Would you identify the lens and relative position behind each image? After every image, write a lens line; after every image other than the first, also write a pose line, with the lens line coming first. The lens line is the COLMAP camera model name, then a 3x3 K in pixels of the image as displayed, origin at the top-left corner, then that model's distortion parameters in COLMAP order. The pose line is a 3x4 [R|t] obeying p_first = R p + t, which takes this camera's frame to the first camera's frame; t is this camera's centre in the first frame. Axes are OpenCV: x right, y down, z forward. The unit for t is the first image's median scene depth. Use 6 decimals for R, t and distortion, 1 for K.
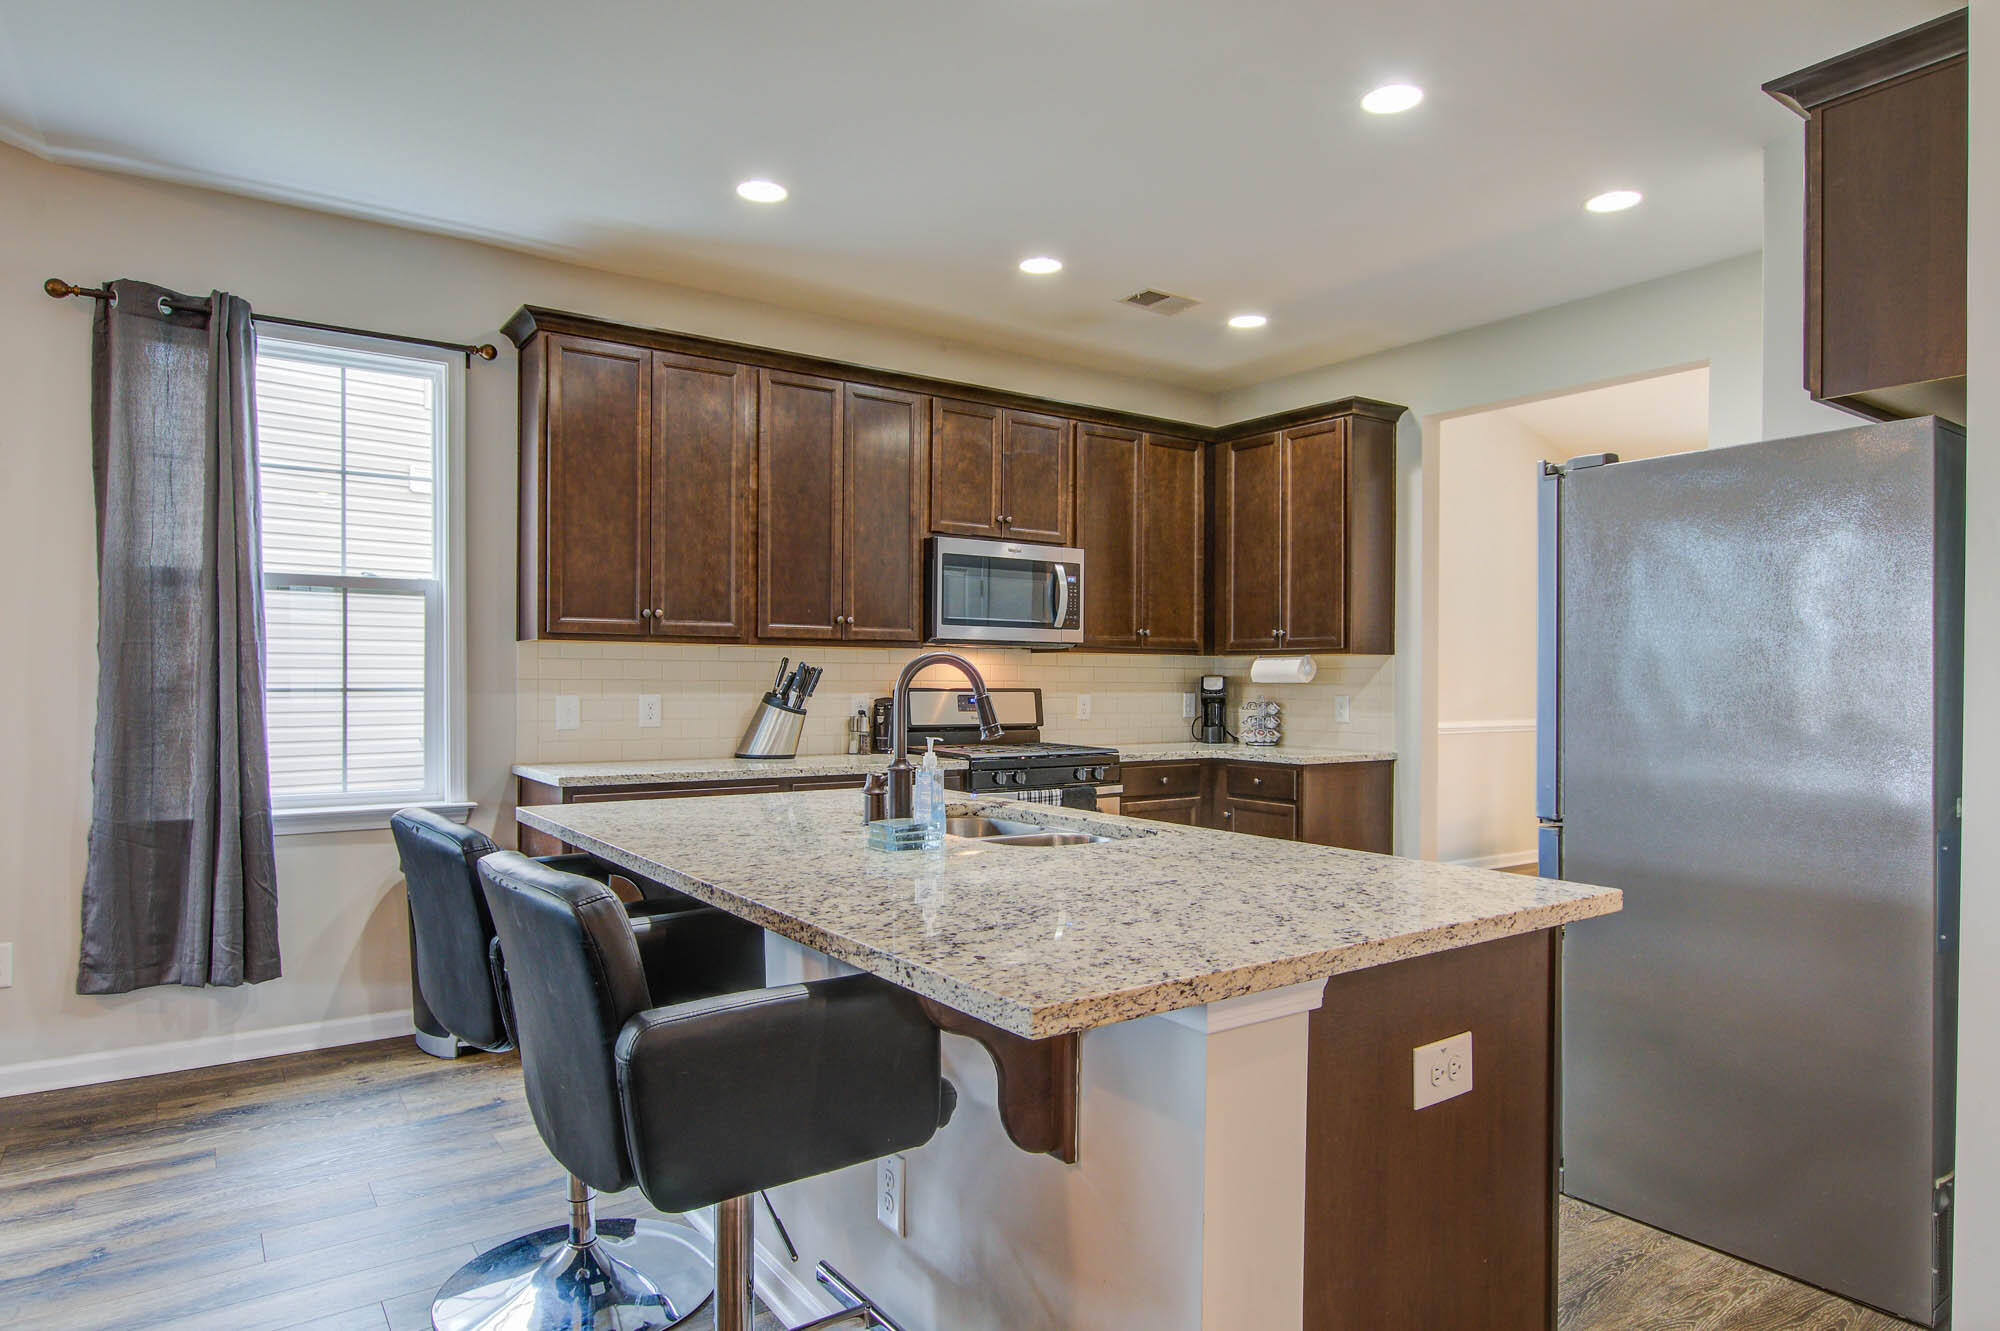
lens RADIAL K [[1194.9, 0, 1000.0], [0, 1194.9, 665.5], [0, 0, 1]] dist [0.001811, 0.000505]
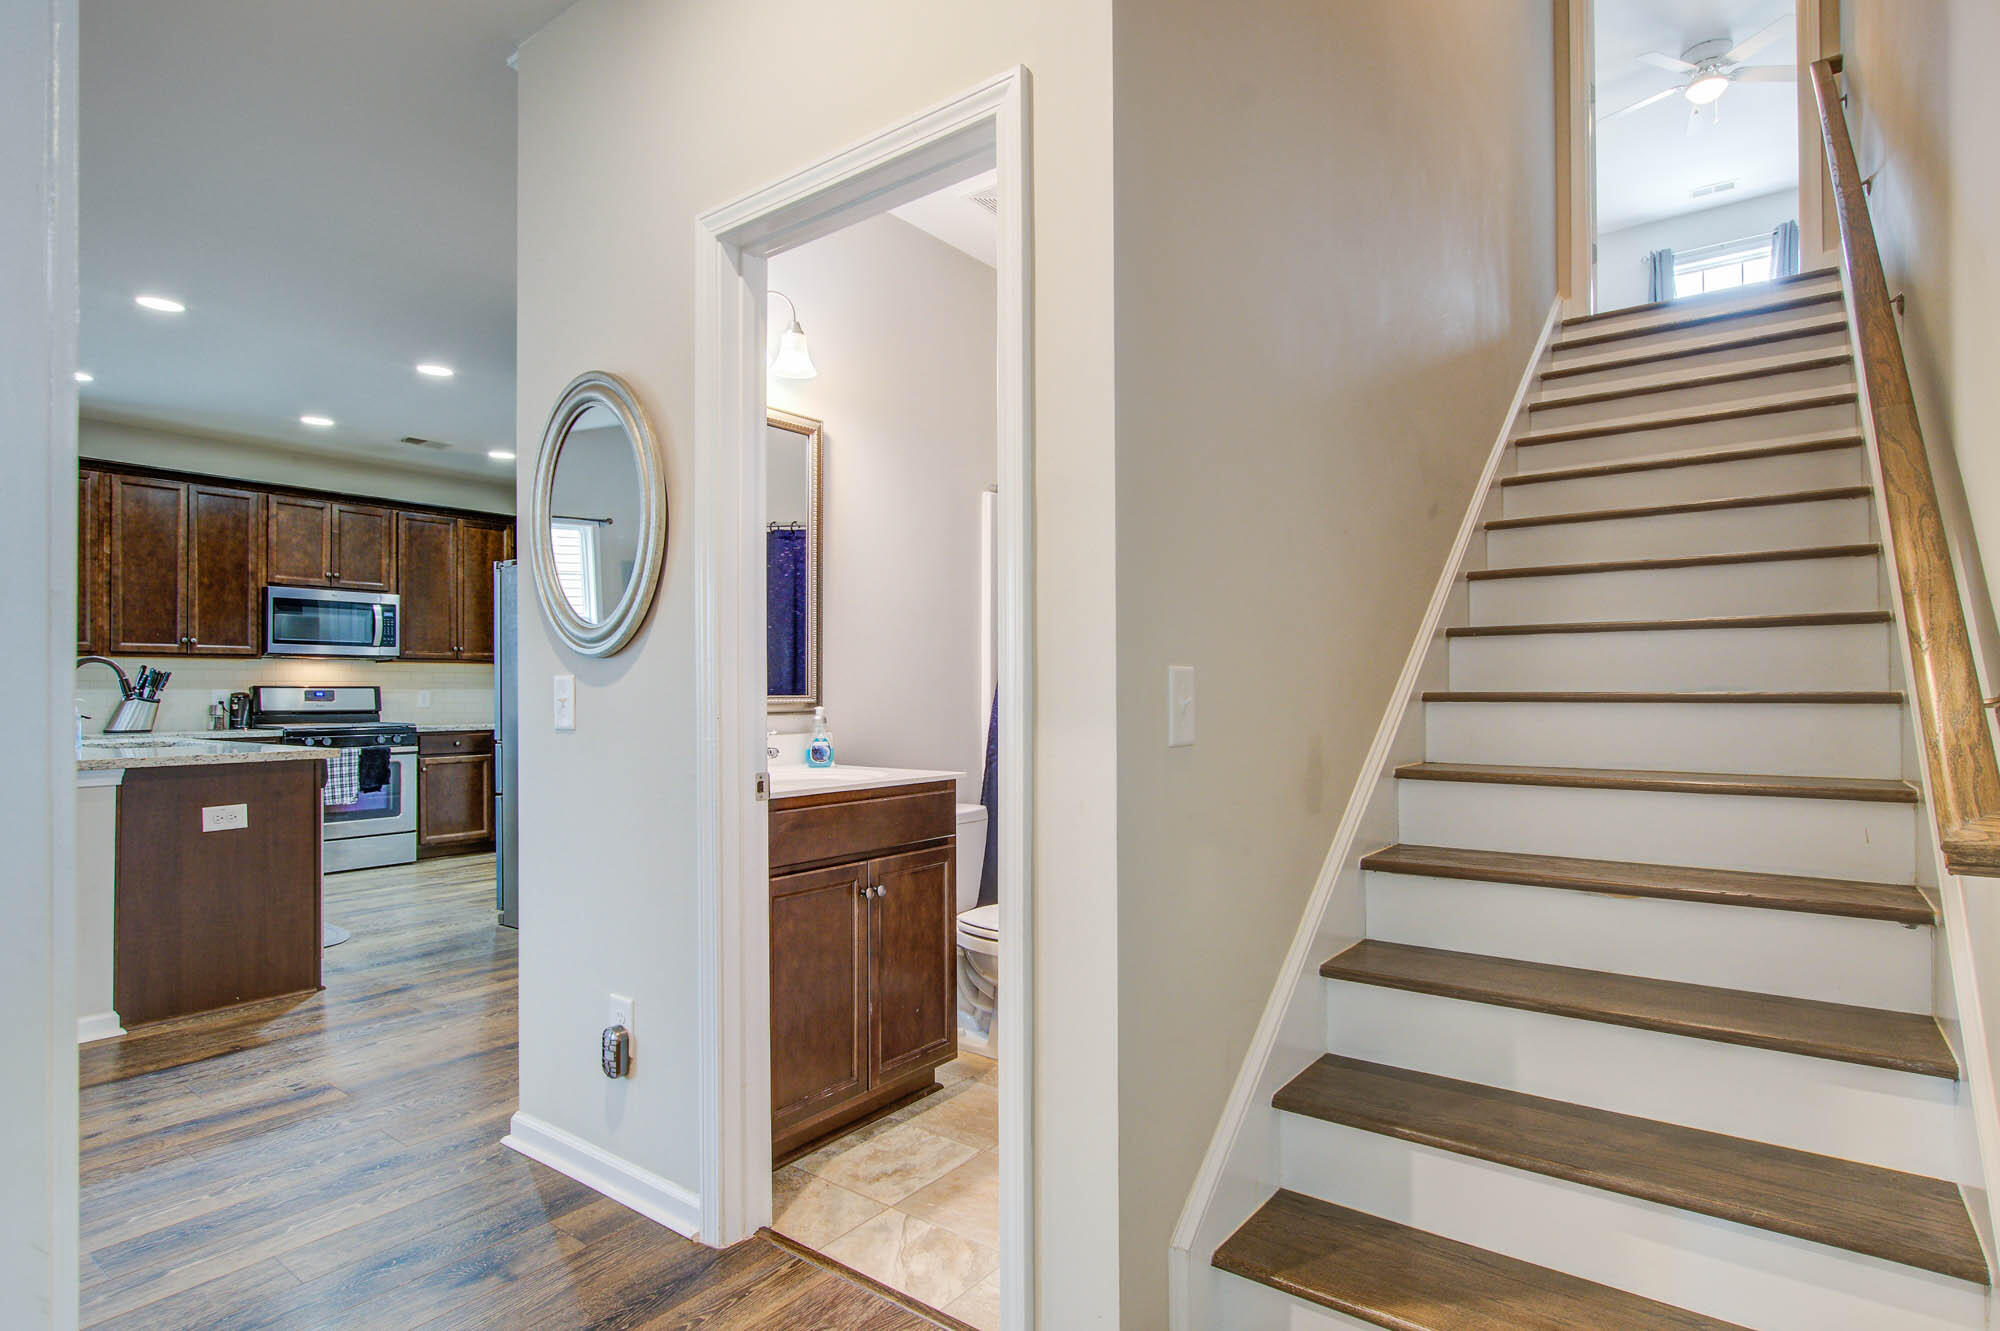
lens RADIAL K [[1026.3, 0, 1002.0], [0, 1026.3, 683.5], [0, 0, 1]] dist [-0.001800, -0.000430]
pose [[0.952563, -0.010250, 0.304169, 0.460047], [0.009969, 0.999947, 0.002476, 0.023956], [-0.304178, 0.000674, 0.952615, -0.560415]]
